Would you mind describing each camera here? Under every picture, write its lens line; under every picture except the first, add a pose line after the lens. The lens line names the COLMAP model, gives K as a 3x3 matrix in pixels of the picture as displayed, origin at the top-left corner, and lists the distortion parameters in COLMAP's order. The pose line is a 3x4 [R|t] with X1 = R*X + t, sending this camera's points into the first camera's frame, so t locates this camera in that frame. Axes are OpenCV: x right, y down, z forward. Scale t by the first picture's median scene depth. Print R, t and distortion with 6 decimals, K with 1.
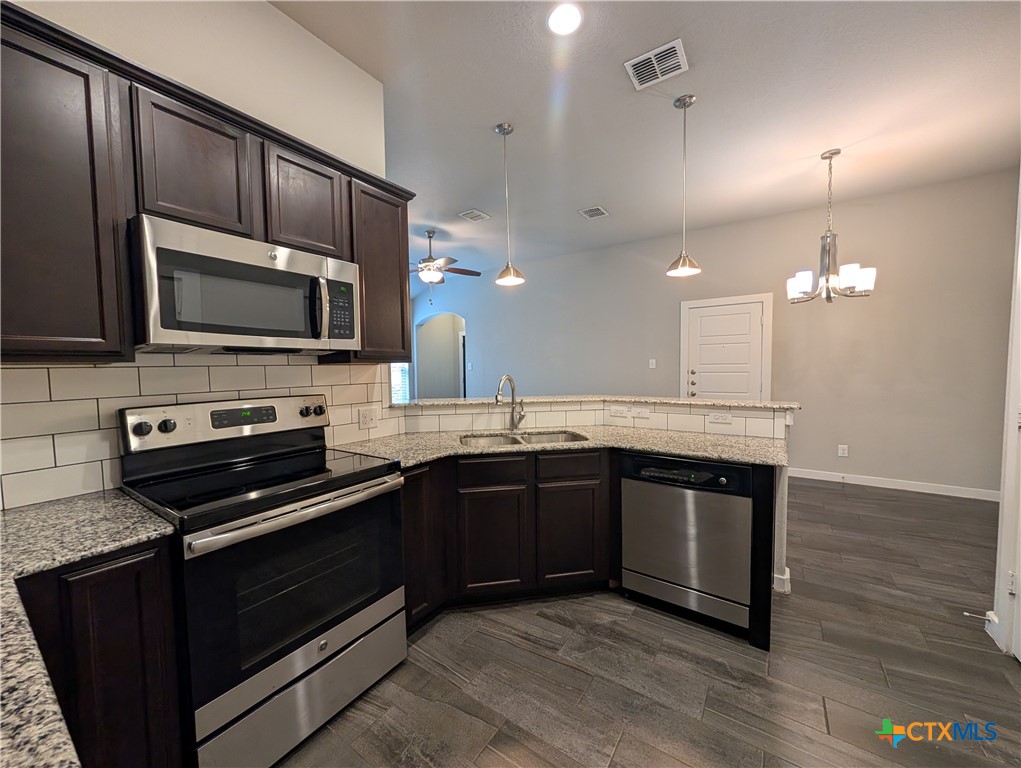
lens RADIAL K [[386.7, 0, 513.1], [0, 386.7, 385.8], [0, 0, 1]] dist [-0.000094, -0.000129]
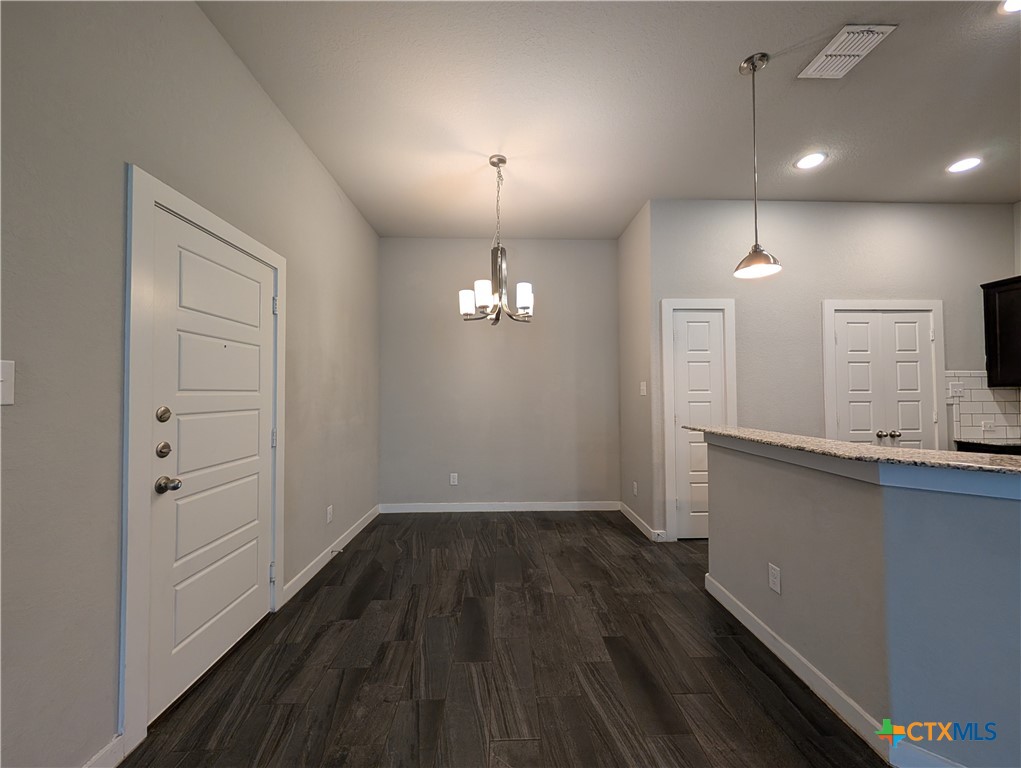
lens RADIAL K [[386.7, 0, 513.1], [0, 386.7, 385.8], [0, 0, 1]] dist [-0.000094, -0.000129]
pose [[-0.582223, 0.032274, 0.812388, 0.086563], [0.053873, 0.998547, -0.001060, -0.069119], [-0.811242, 0.043148, -0.583116, 1.522937]]
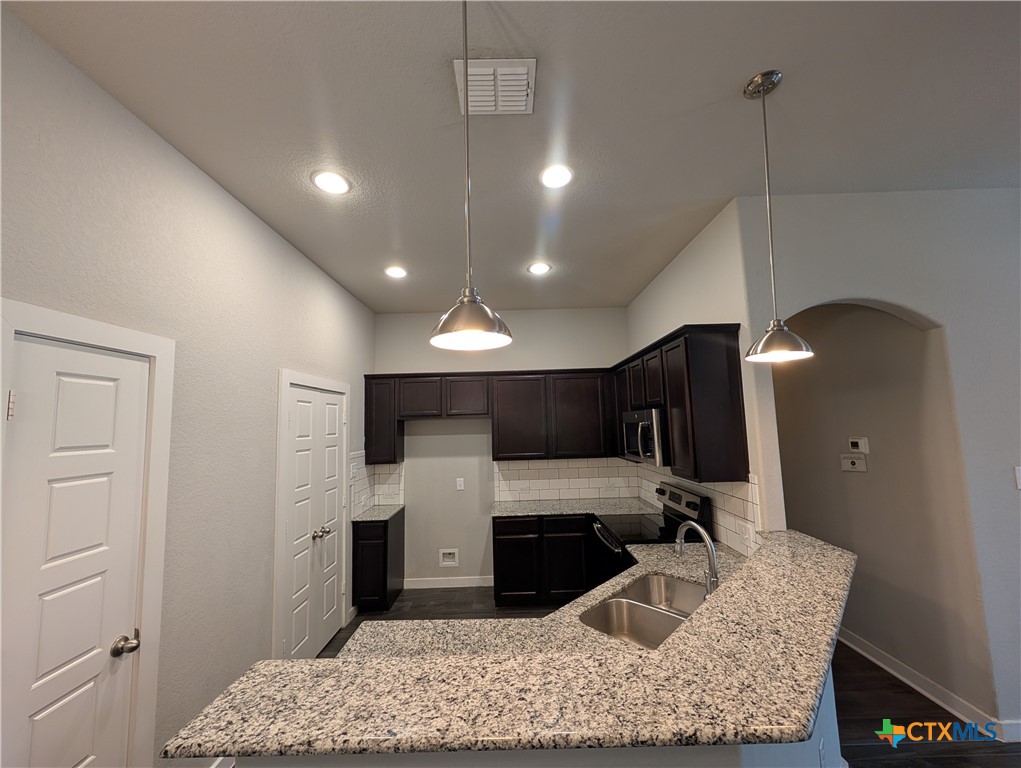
lens RADIAL K [[379.9, 0, 513.1], [0, 379.9, 388.0], [0, 0, 1]] dist [-0.000438, -0.000069]
pose [[-0.822311, -0.015237, -0.568834, 0.518728], [0.010641, 0.999055, -0.042144, -0.188840], [0.568938, -0.040709, -0.821372, 1.062602]]
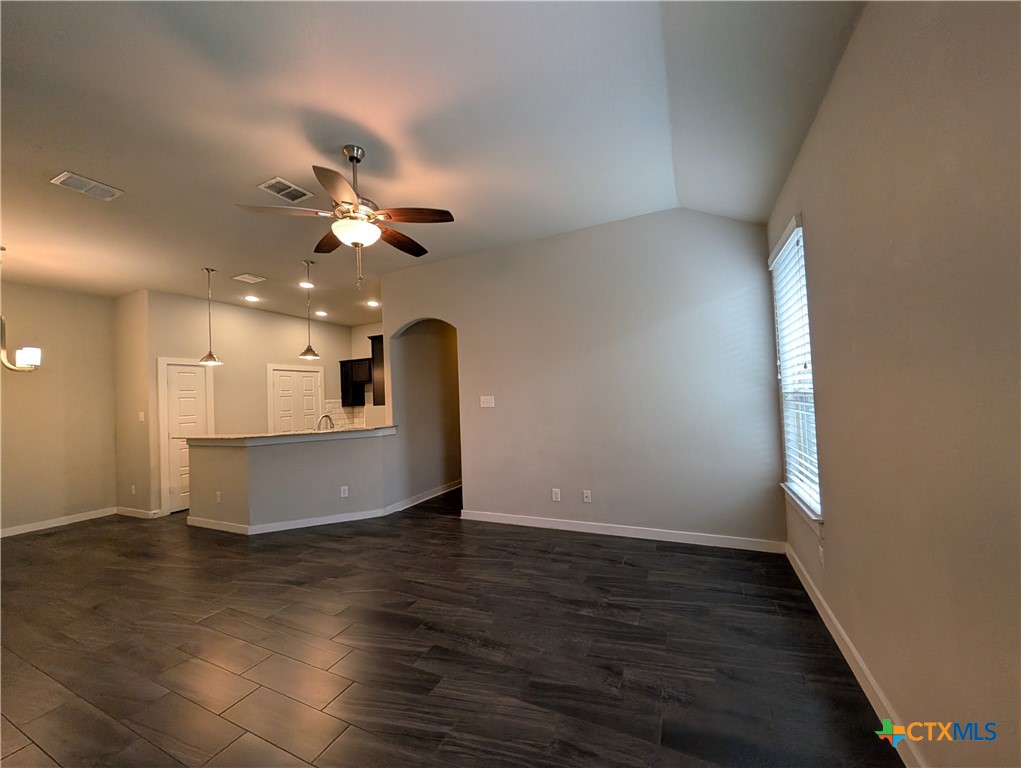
lens RADIAL K [[386.7, 0, 513.1], [0, 386.7, 385.8], [0, 0, 1]] dist [-0.000094, -0.000129]
pose [[-0.986167, 0.051942, -0.157407, -0.519544], [0.049038, 0.998548, 0.022280, -0.131034], [0.158336, 0.014252, -0.987282, 2.422575]]
